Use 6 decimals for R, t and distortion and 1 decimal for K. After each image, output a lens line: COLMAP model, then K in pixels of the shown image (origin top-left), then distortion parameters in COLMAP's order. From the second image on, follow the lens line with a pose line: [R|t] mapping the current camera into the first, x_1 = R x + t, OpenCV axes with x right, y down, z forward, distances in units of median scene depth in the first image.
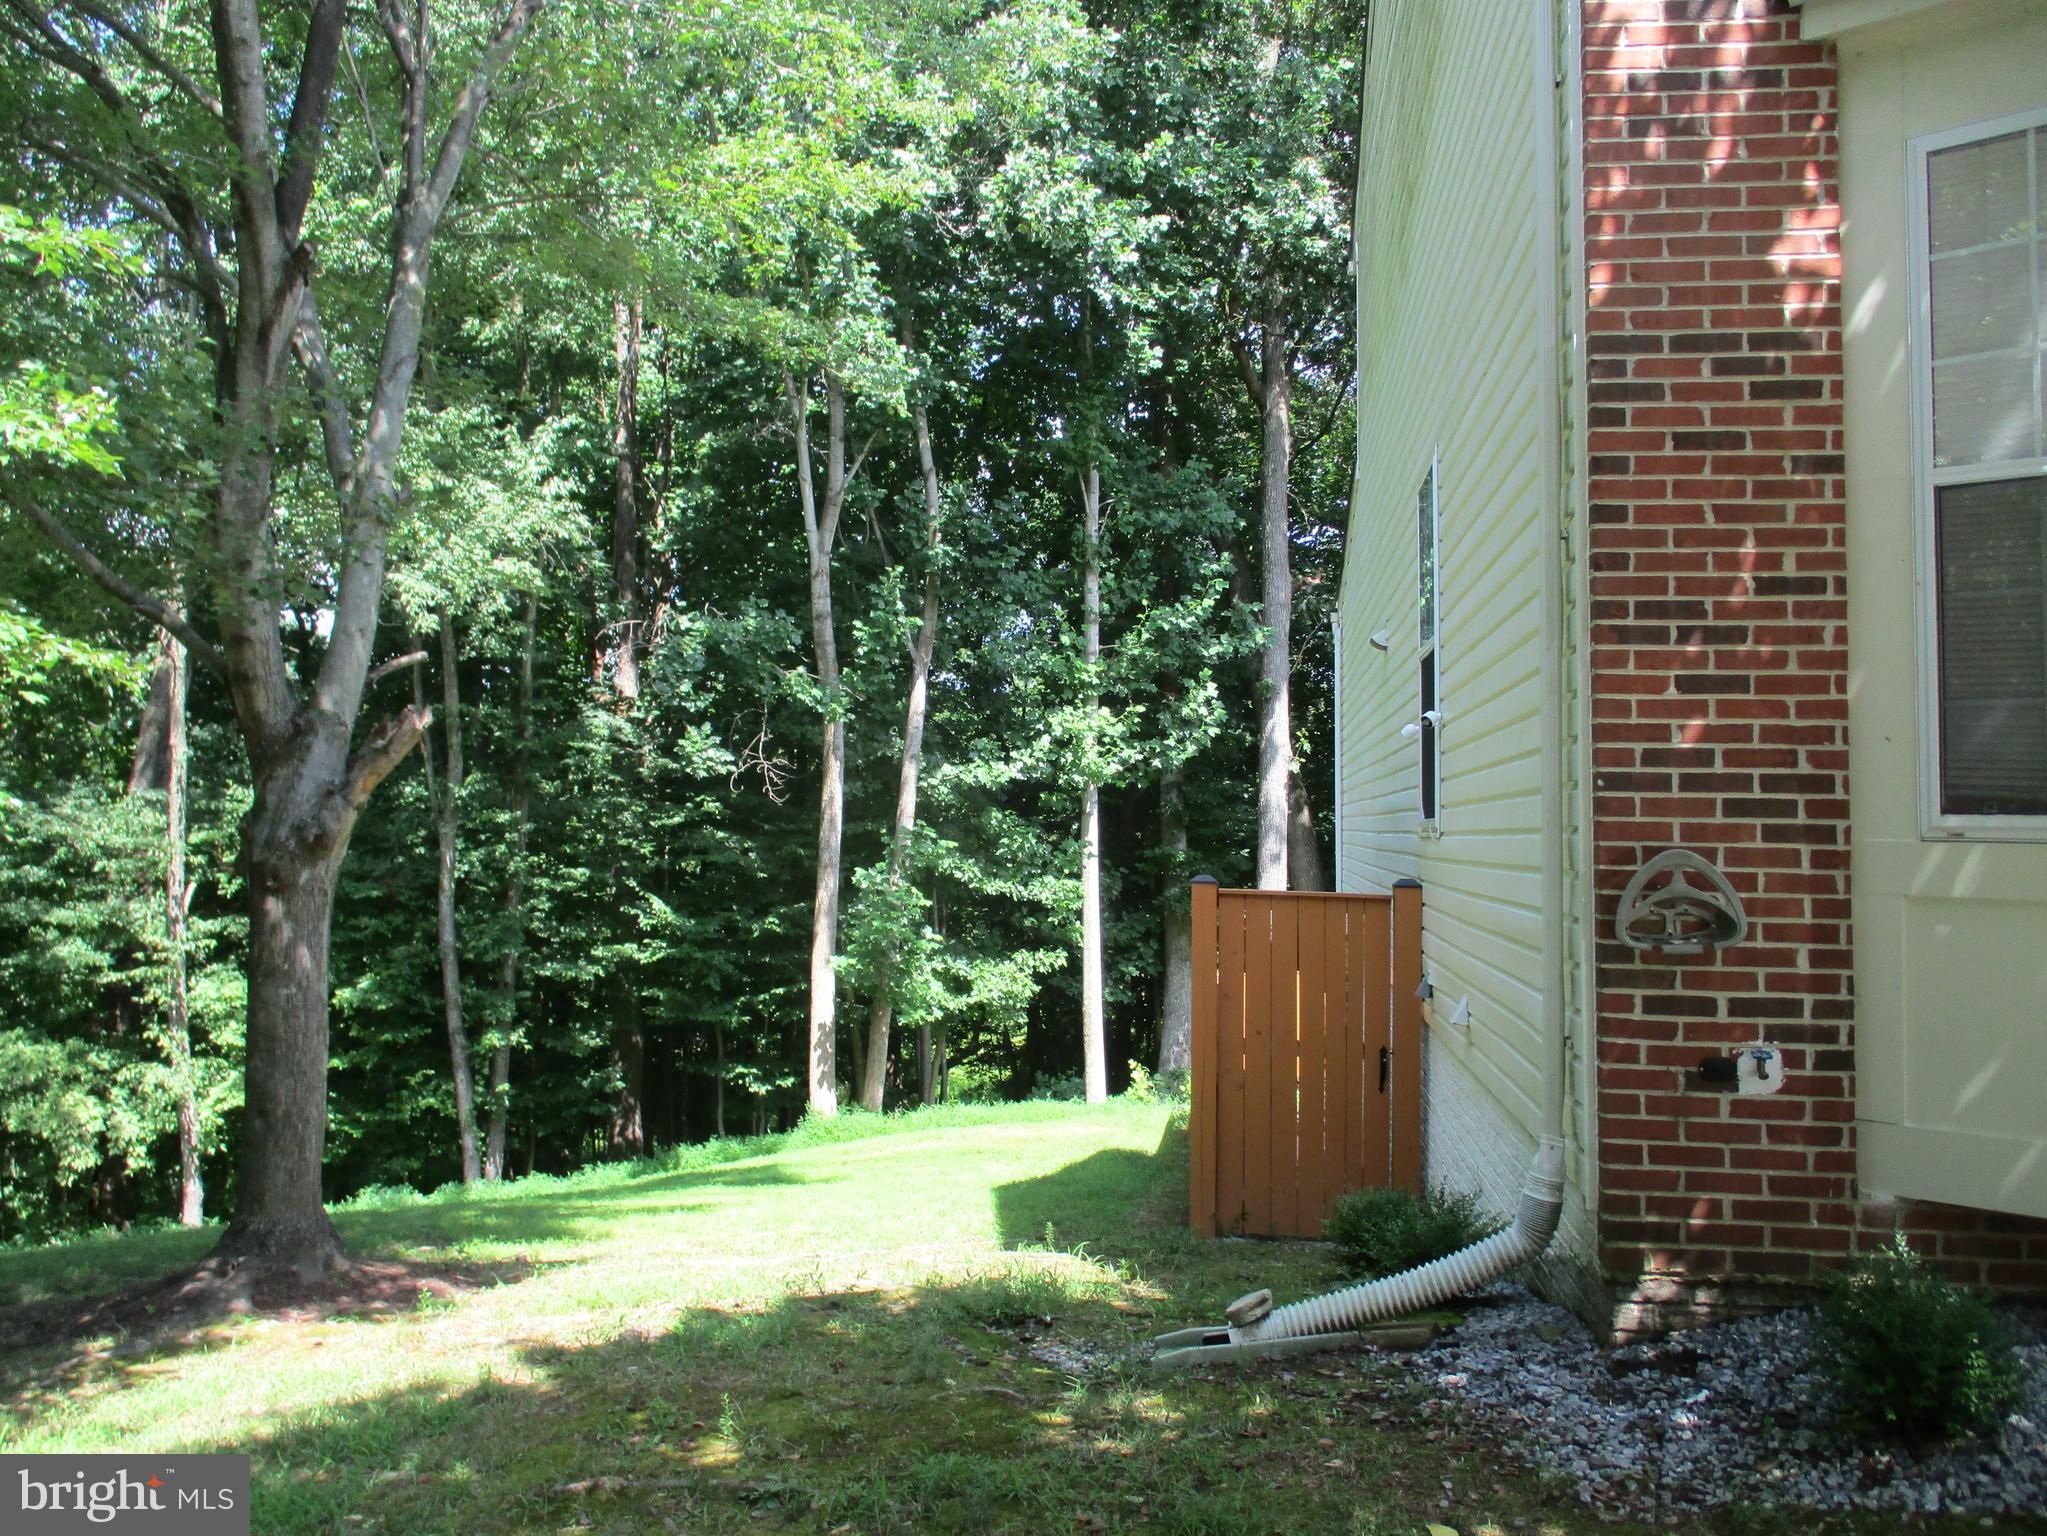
lens RADIAL K [[1773.7, 0, 1022.6], [0, 1773.7, 763.6], [0, 0, 1]] dist [0.013733, 0.010736]
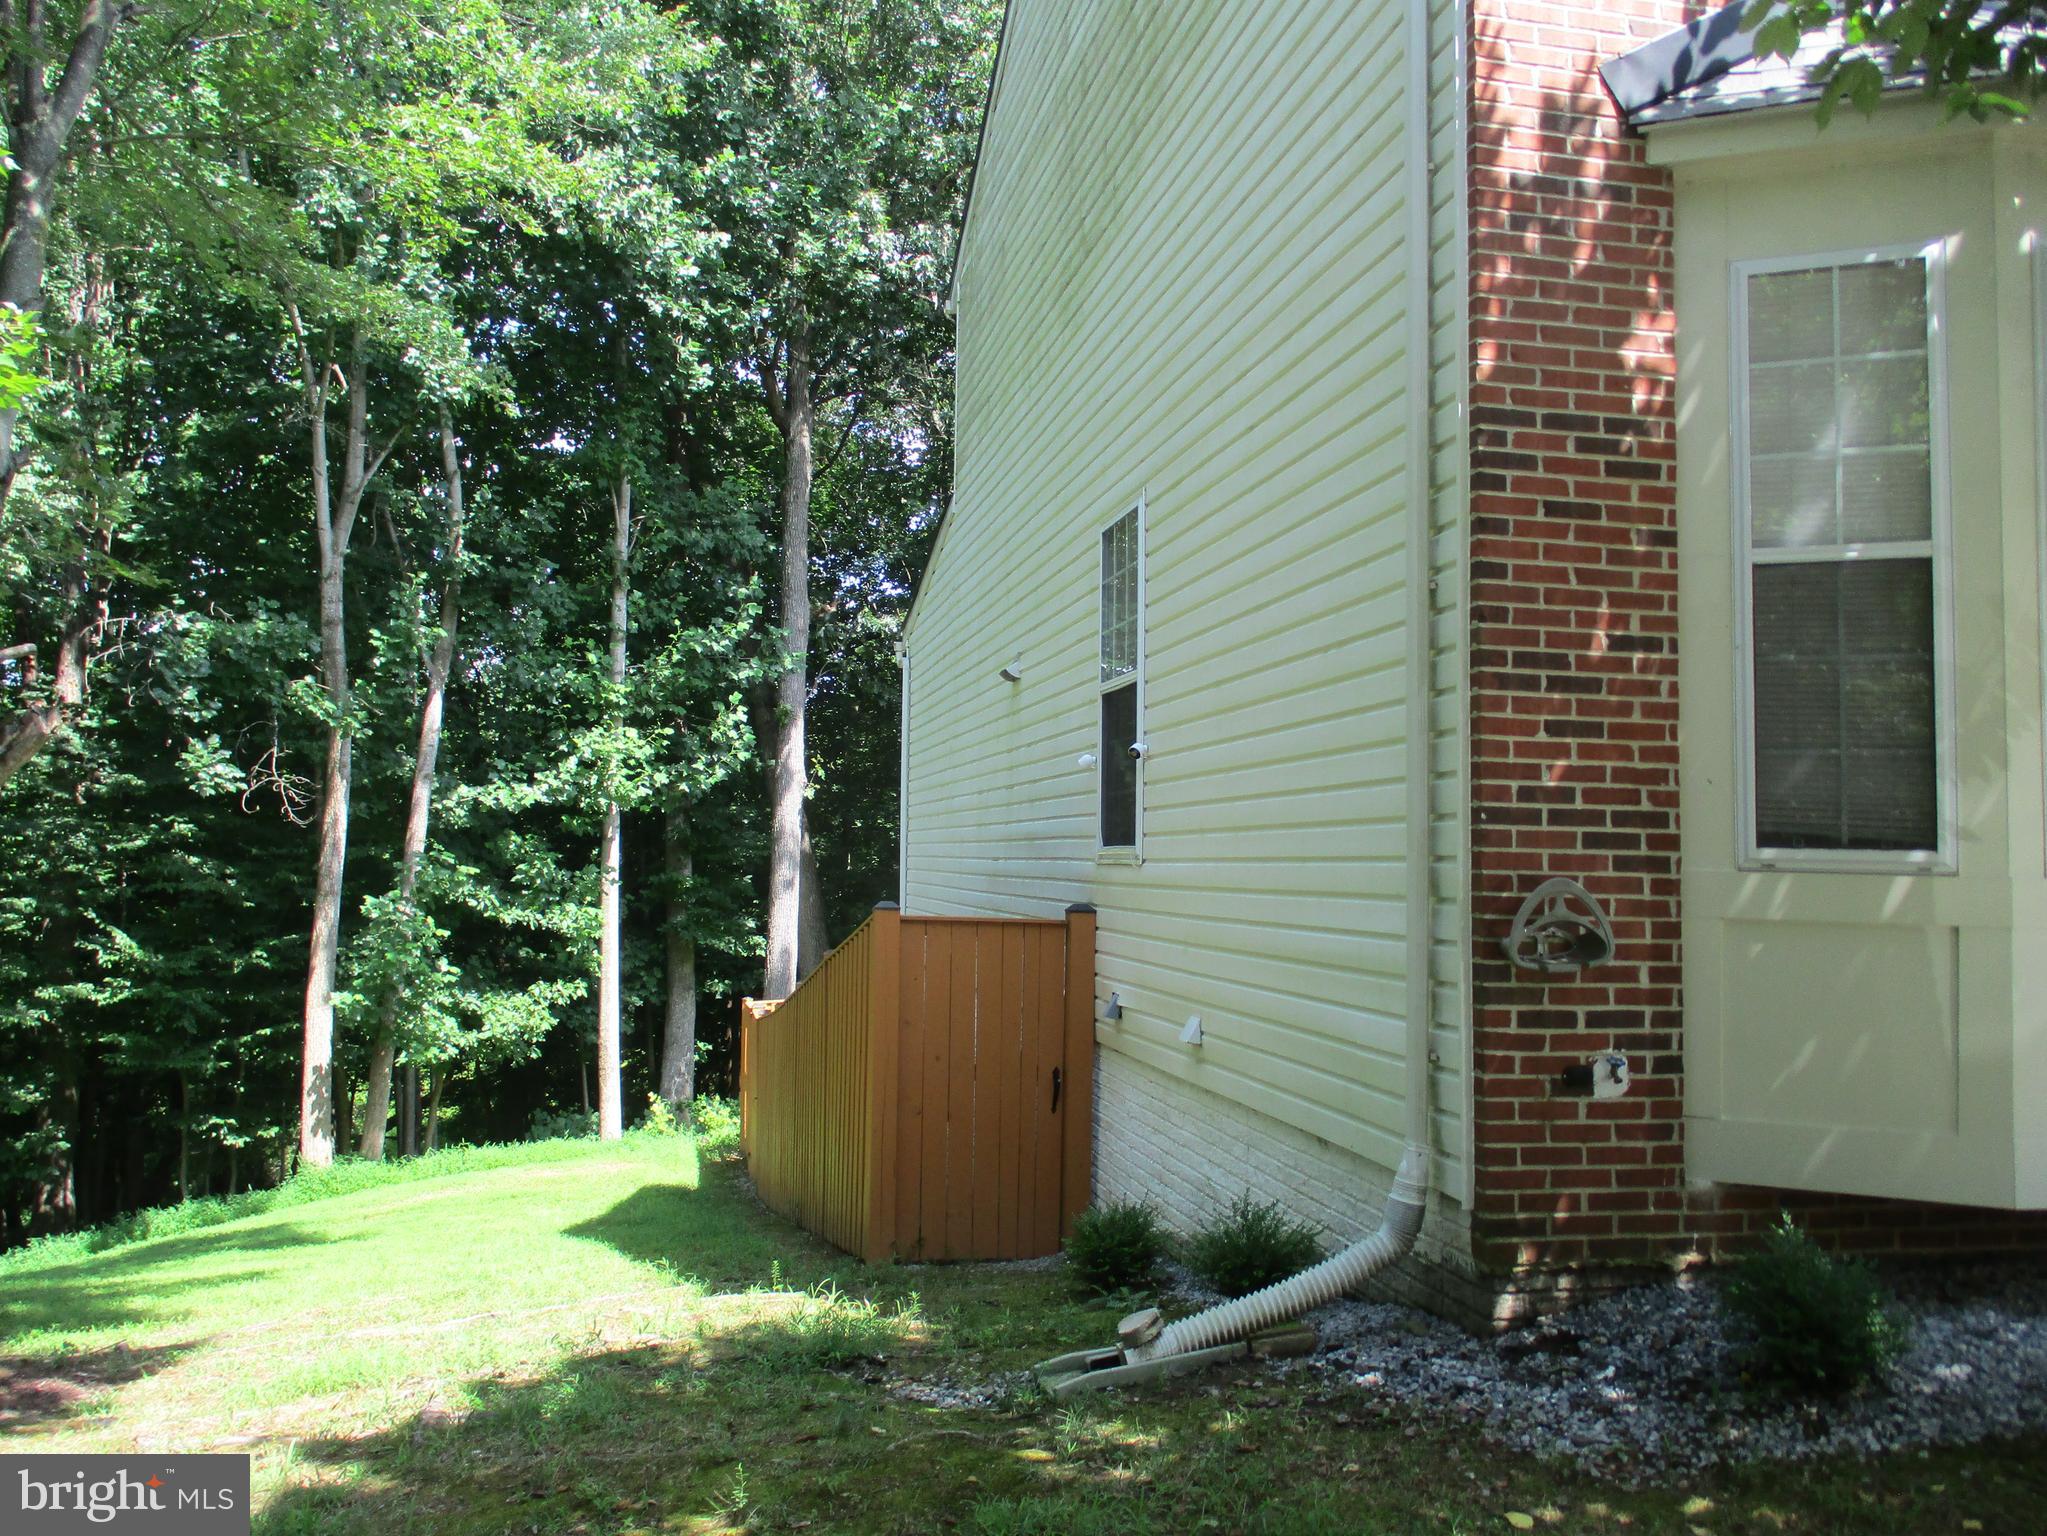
lens RADIAL K [[1775.2, 0, 1023.5], [0, 1775.2, 768.0], [0, 0, 1]] dist [0.010231, 0.011471]
pose [[0.947164, 0.019386, 0.320163, -0.178678], [-0.015577, 0.999774, -0.014454, 0.000683], [-0.320371, 0.008703, 0.947252, 0.035482]]
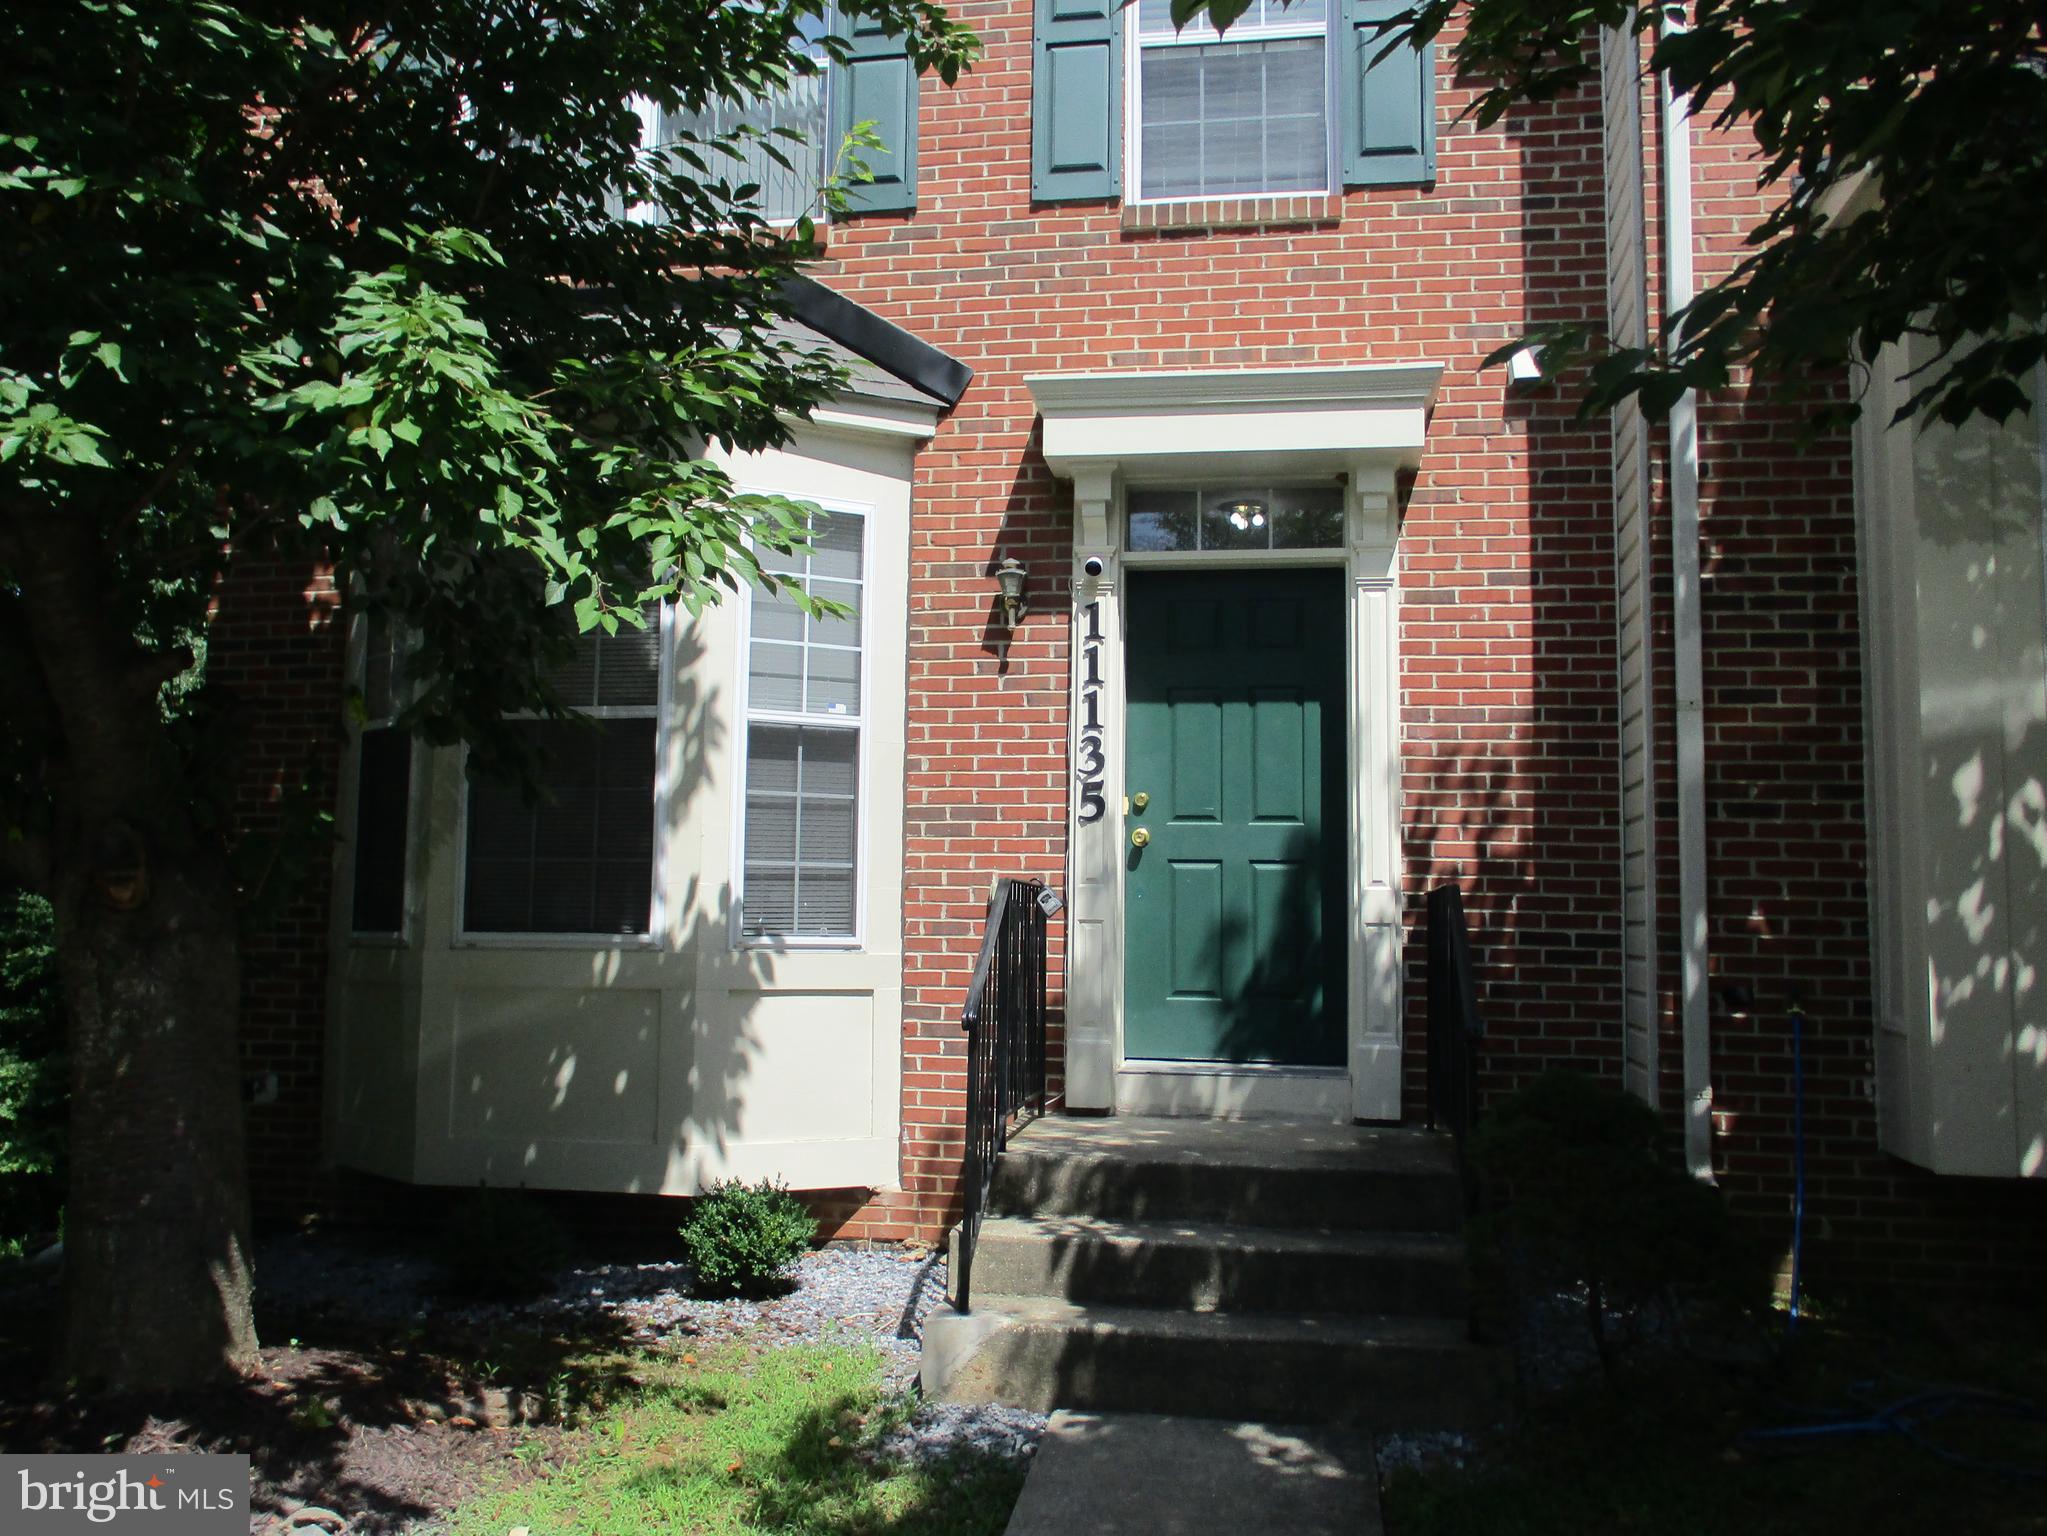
lens RADIAL K [[1794.4, 0, 1023.5], [0, 1794.4, 768.0], [0, 0, 1]] dist [0.012178, -0.012273]
pose [[0.999887, 0.006472, -0.013594, 0.685610], [-0.007096, 0.998898, -0.046387, -0.030510], [0.013278, 0.046478, 0.998831, -0.402739]]
